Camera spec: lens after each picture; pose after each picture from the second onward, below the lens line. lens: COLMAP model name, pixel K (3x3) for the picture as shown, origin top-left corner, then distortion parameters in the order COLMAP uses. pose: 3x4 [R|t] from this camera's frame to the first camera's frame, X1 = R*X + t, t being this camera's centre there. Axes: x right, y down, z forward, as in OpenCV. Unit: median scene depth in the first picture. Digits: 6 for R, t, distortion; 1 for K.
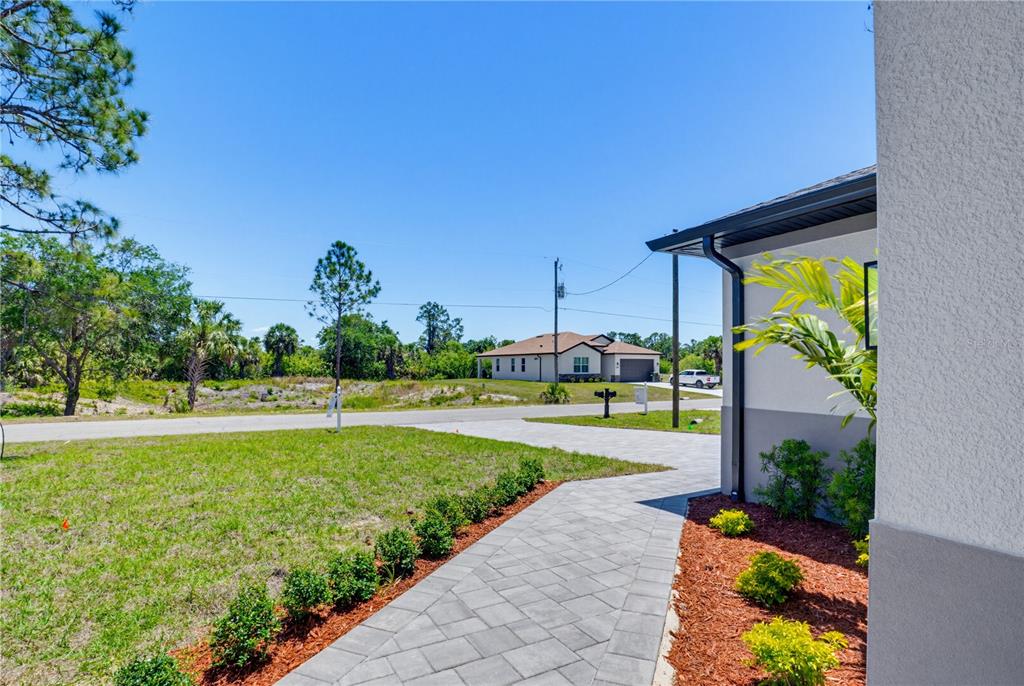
lens RADIAL K [[509.7, 0, 503.2], [0, 509.7, 364.9], [0, 0, 1]] dist [-0.029936, 0.000184]
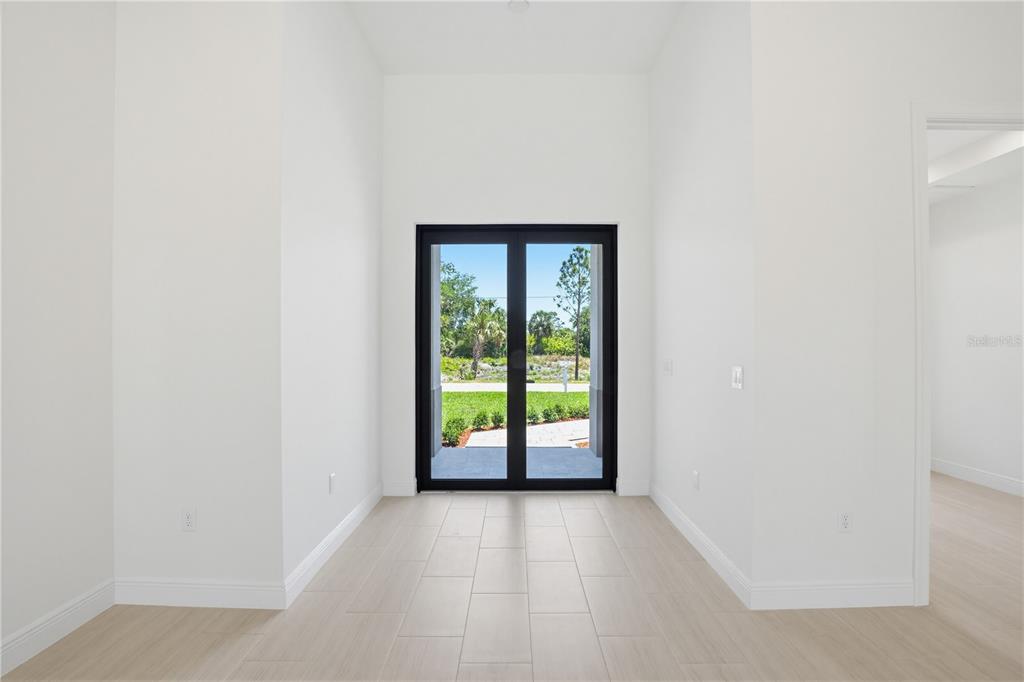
lens RADIAL K [[501.4, 0, 512.0], [0, 501.4, 341.0], [0, 0, 1]] dist [-0.000247, 0.000160]
pose [[0.885960, -0.003438, -0.463750, 0.093554], [0.000756, 0.999982, -0.005969, -0.005762], [0.463762, 0.004937, 0.885946, -0.146983]]
